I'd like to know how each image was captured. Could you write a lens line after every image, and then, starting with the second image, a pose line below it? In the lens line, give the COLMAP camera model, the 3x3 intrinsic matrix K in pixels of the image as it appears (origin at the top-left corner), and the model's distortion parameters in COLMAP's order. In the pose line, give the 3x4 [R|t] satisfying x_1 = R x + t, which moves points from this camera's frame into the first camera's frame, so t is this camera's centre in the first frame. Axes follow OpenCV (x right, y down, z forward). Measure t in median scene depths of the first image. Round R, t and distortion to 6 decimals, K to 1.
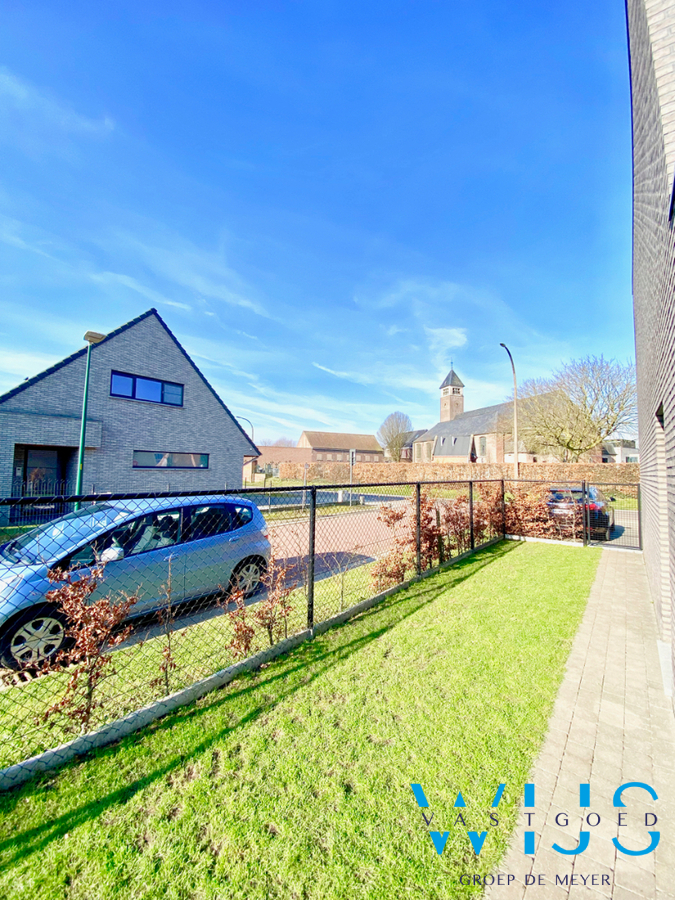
lens RADIAL K [[362.8, 0, 337.5], [0, 362.8, 450.0], [0, 0, 1]] dist [-0.000269, -0.000075]
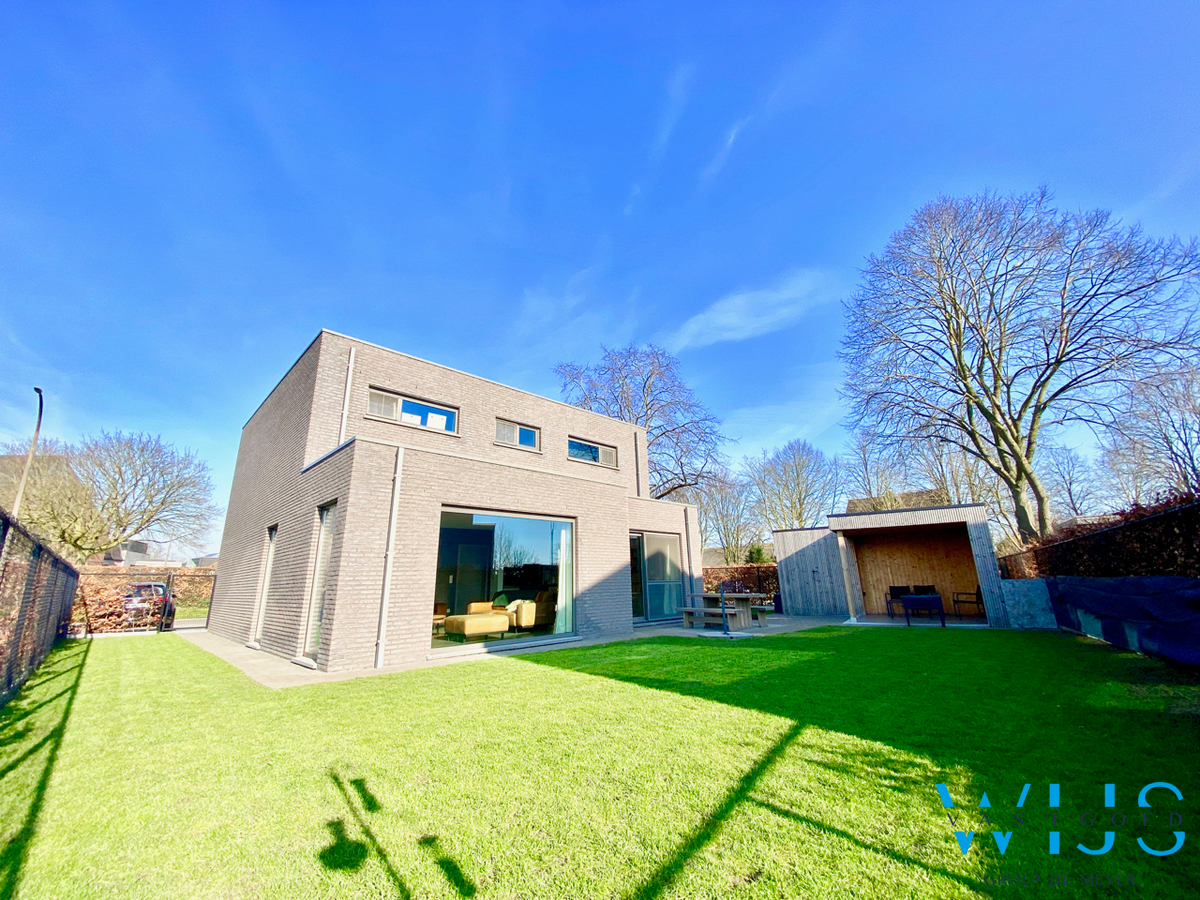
lens RADIAL K [[483.8, 0, 600.0], [0, 483.8, 450.0], [0, 0, 1]] dist [-0.000269, -0.000075]
pose [[0.123410, 0.249621, 0.960447, -0.144098], [-0.034242, 0.968341, -0.247273, 0.007908], [-0.991765, -0.002371, 0.128050, -0.107890]]
